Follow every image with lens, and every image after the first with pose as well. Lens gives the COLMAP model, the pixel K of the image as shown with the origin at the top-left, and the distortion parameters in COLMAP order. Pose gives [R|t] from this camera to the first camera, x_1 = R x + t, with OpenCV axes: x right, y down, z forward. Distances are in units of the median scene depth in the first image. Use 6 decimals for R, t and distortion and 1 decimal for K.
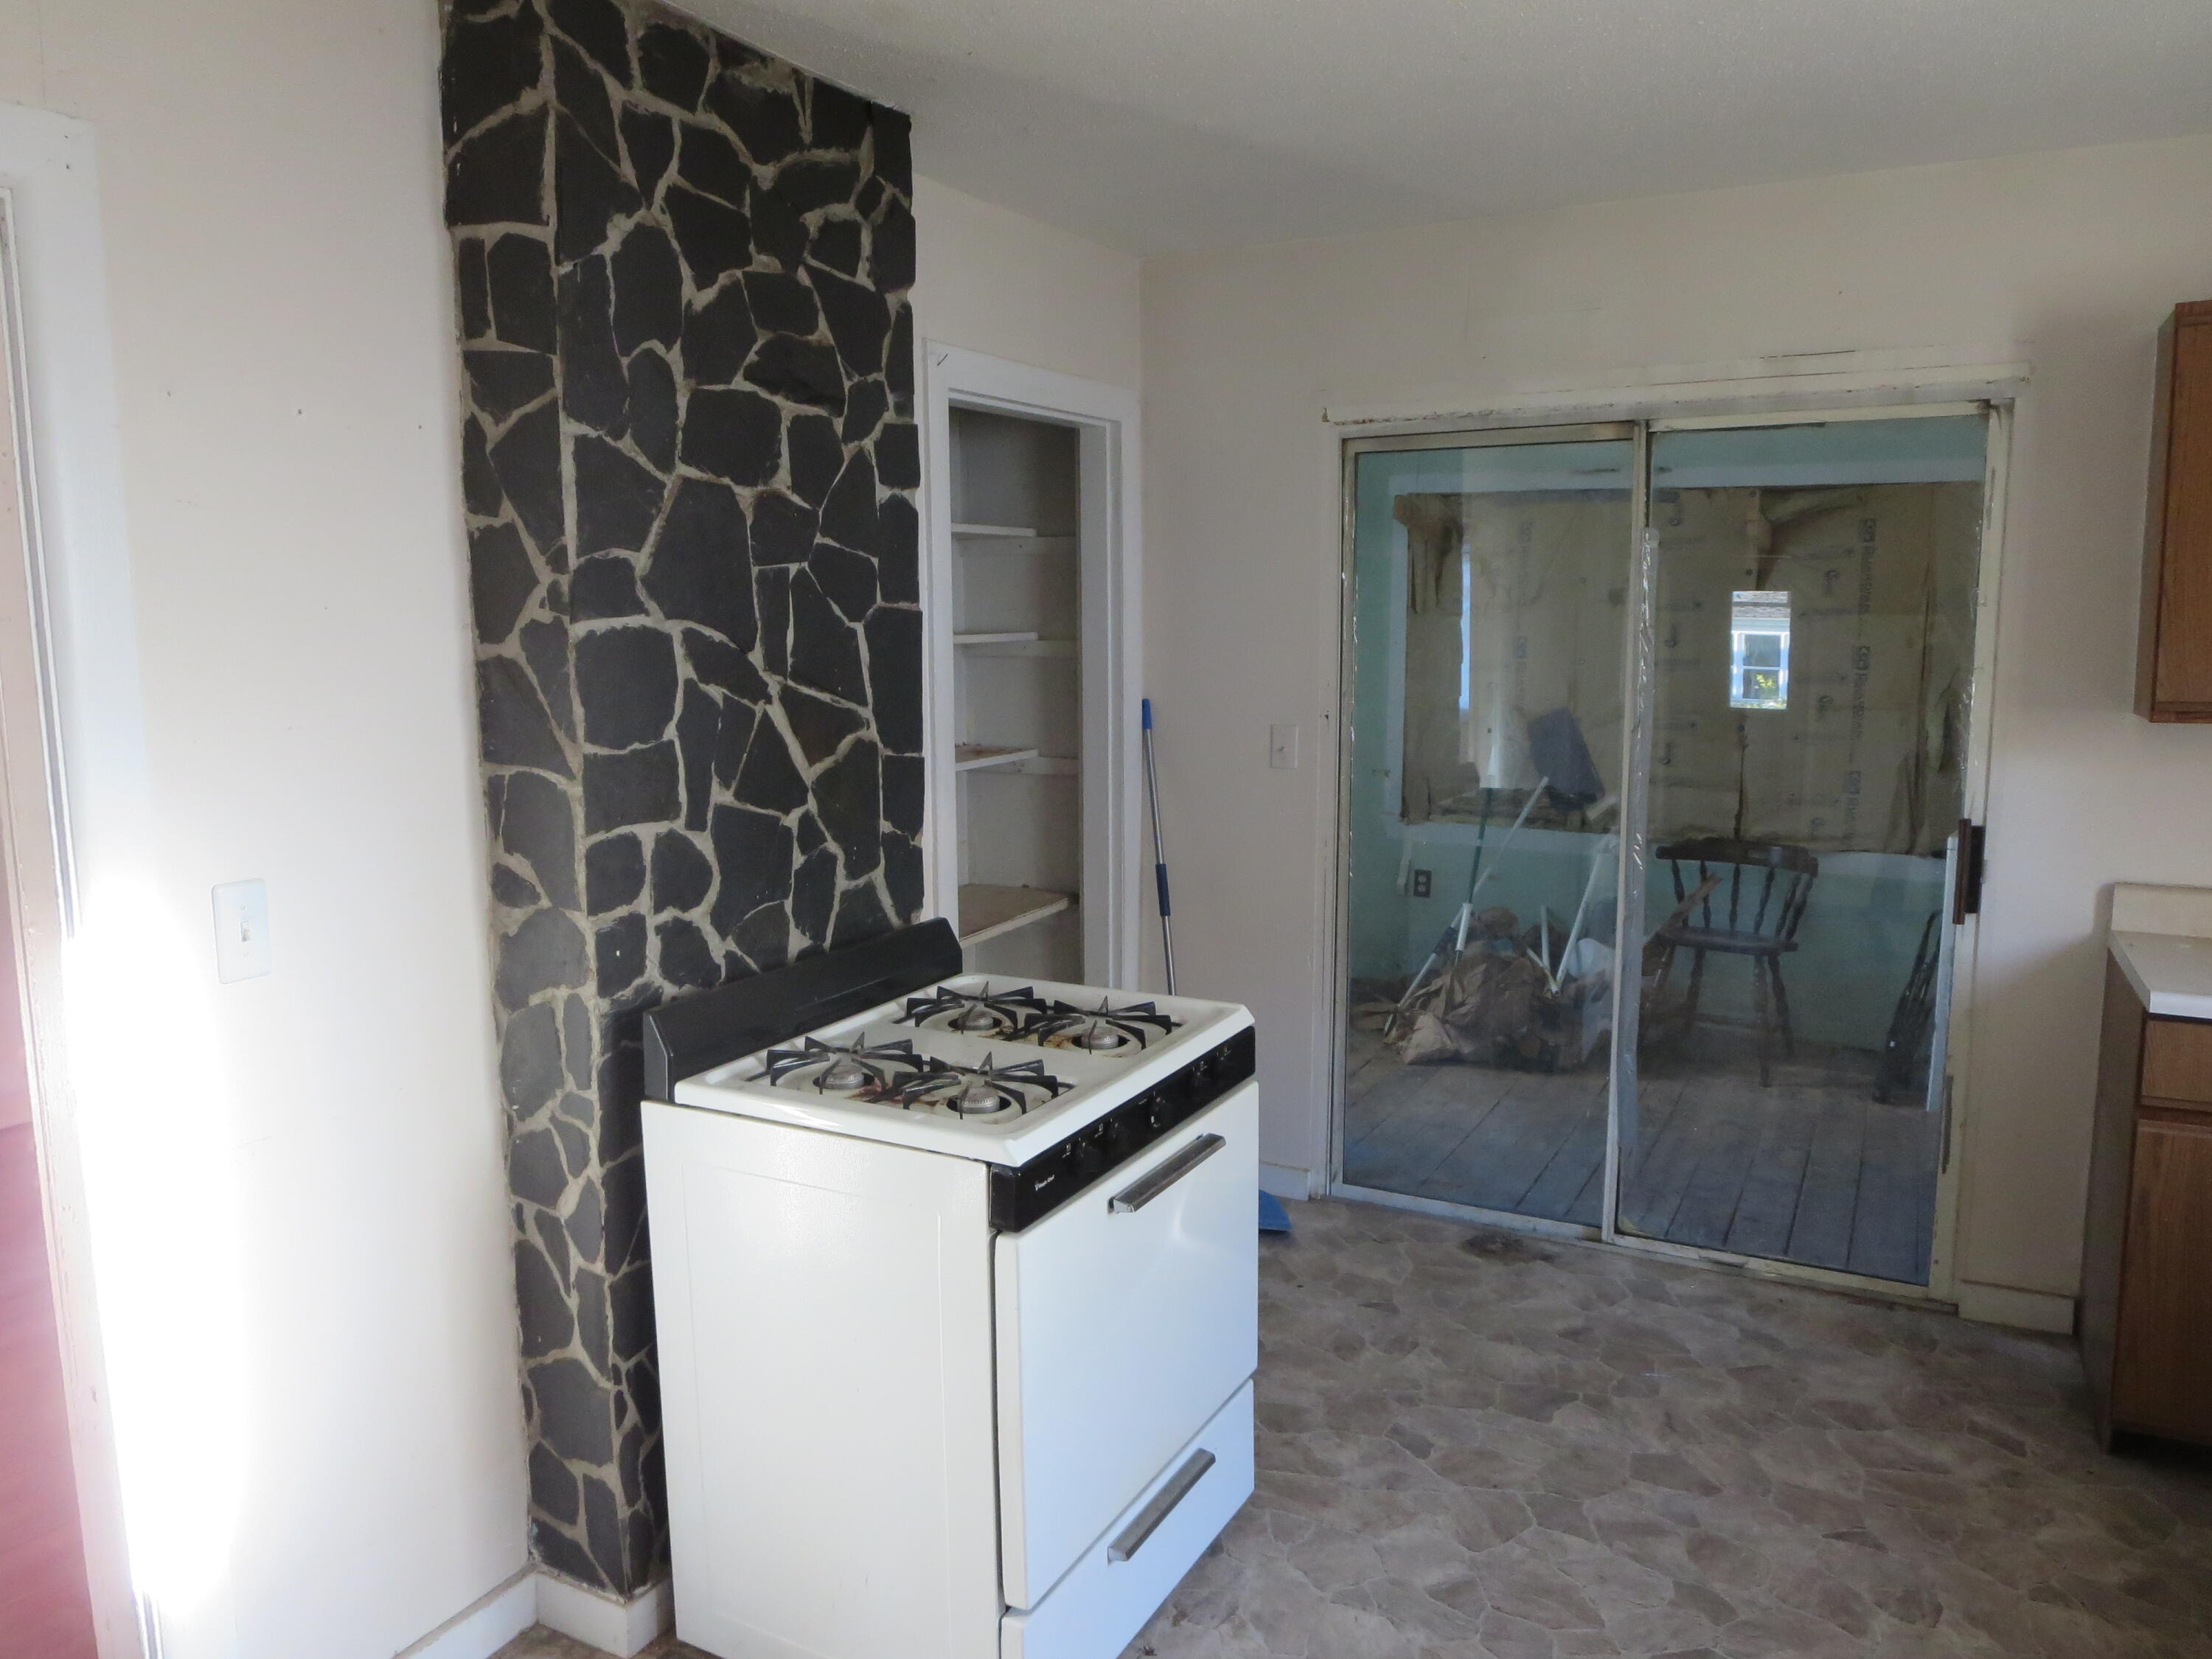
lens RADIAL K [[1559.0, 0, 1116.3], [0, 1559.0, 822.2], [0, 0, 1]] dist [-0.023634, -0.002490]
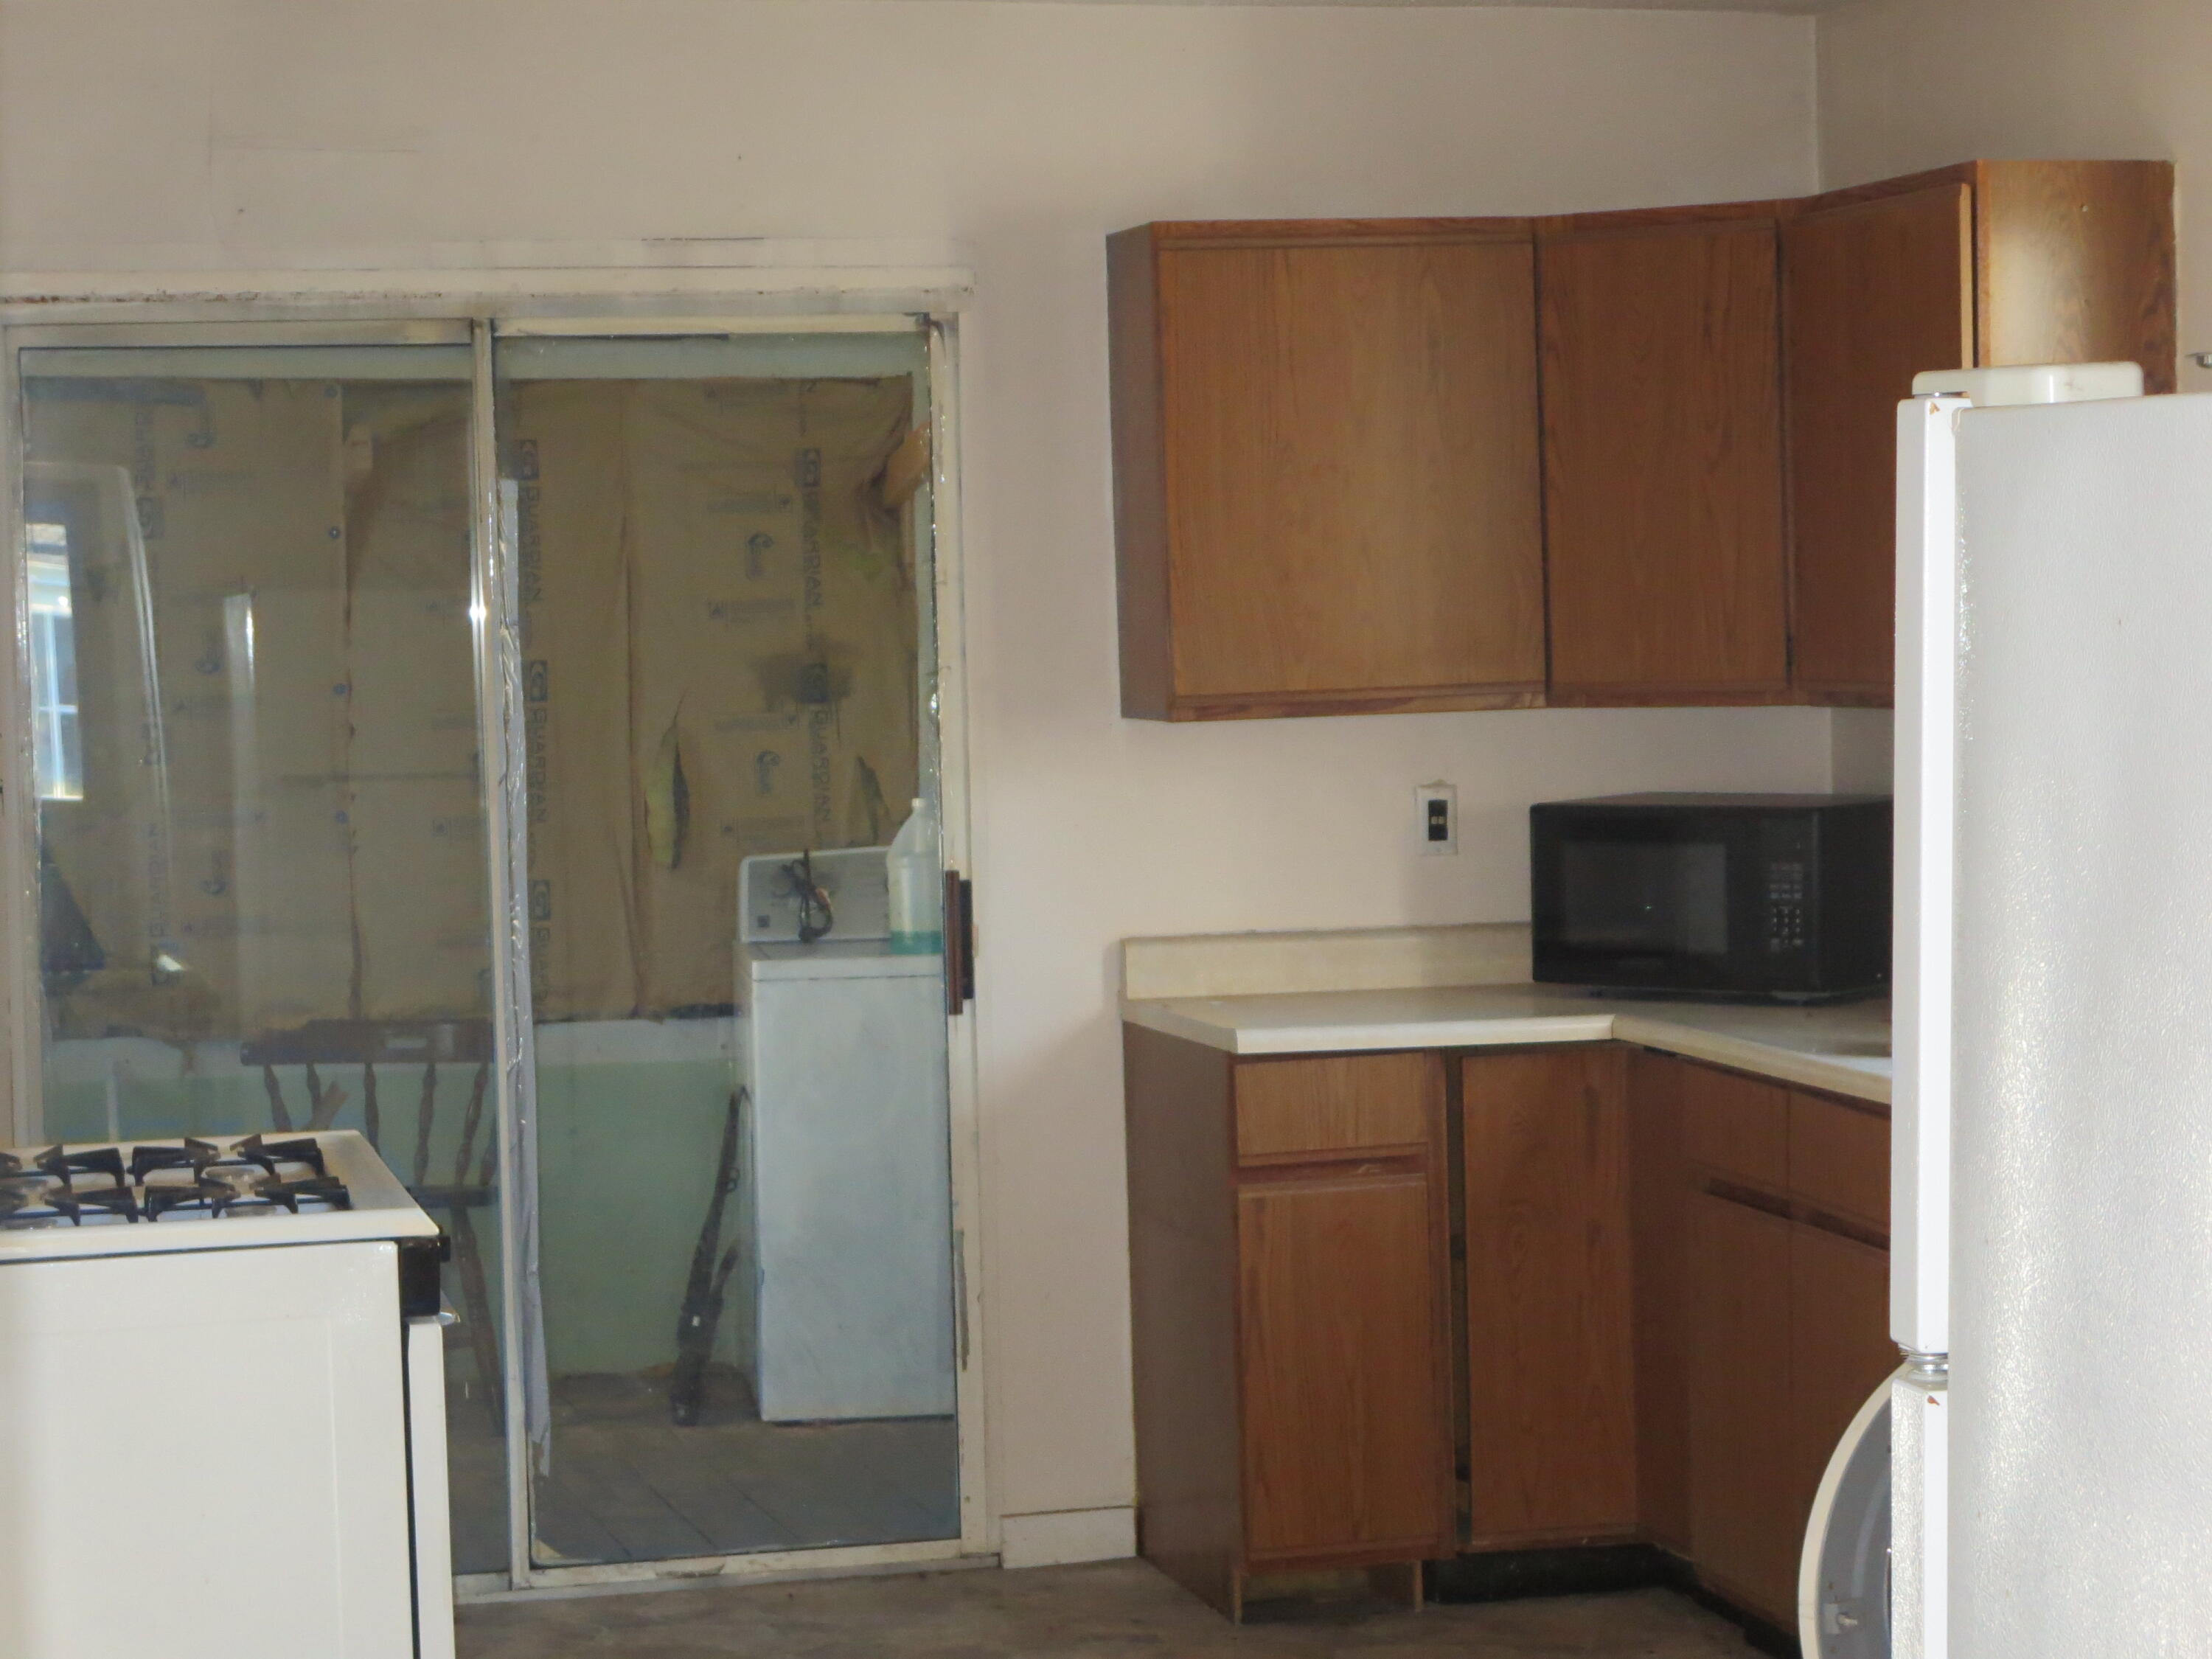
lens RADIAL K [[5113.2, 0, 1104.6], [0, 5113.2, 821.2], [0, 0, 1]] dist [0.167367, 0.000000]
pose [[0.734930, -0.044999, 0.676648, -1.024719], [0.110183, 0.992461, -0.053673, 0.110886], [-0.669132, 0.114001, 0.734348, -0.826220]]
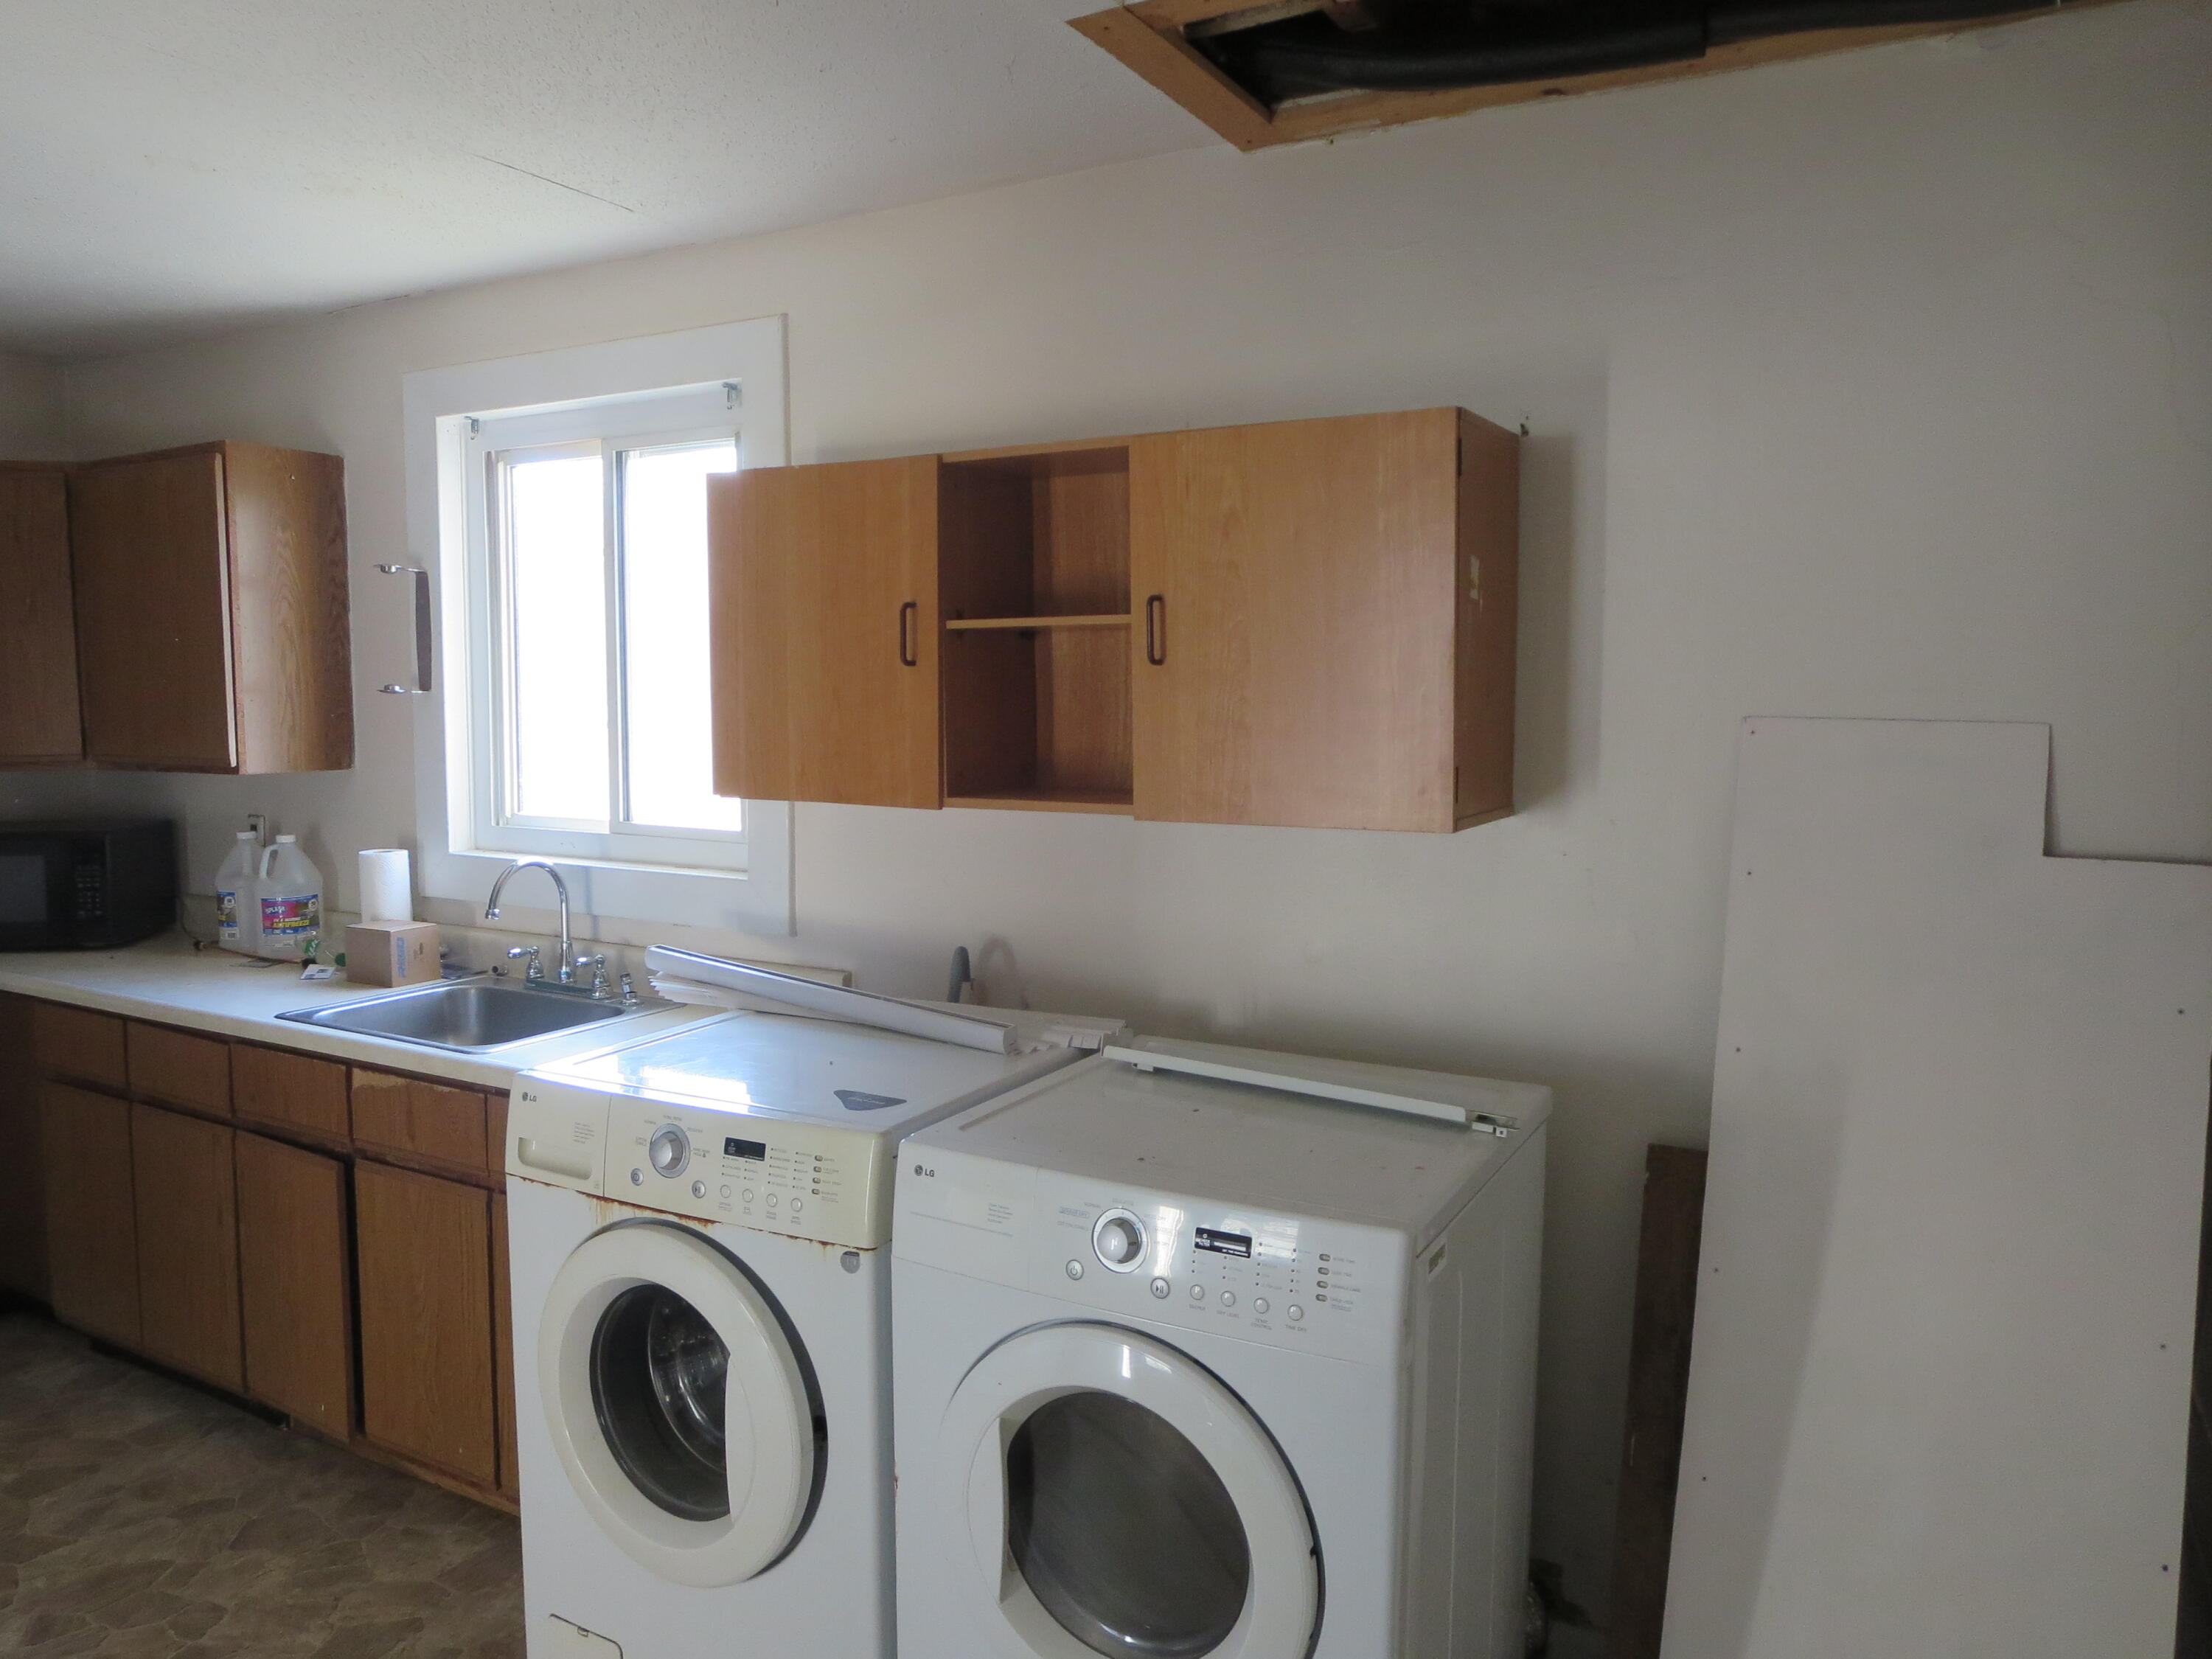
lens RADIAL K [[1559.0, 0, 1097.6], [0, 1559.0, 818.1], [0, 0, 1]] dist [-0.023634, -0.002490]
pose [[0.033573, -0.082305, 0.996042, -0.354786], [0.137765, 0.987471, 0.076953, 0.019984], [-0.989896, 0.134636, 0.044491, -0.134942]]
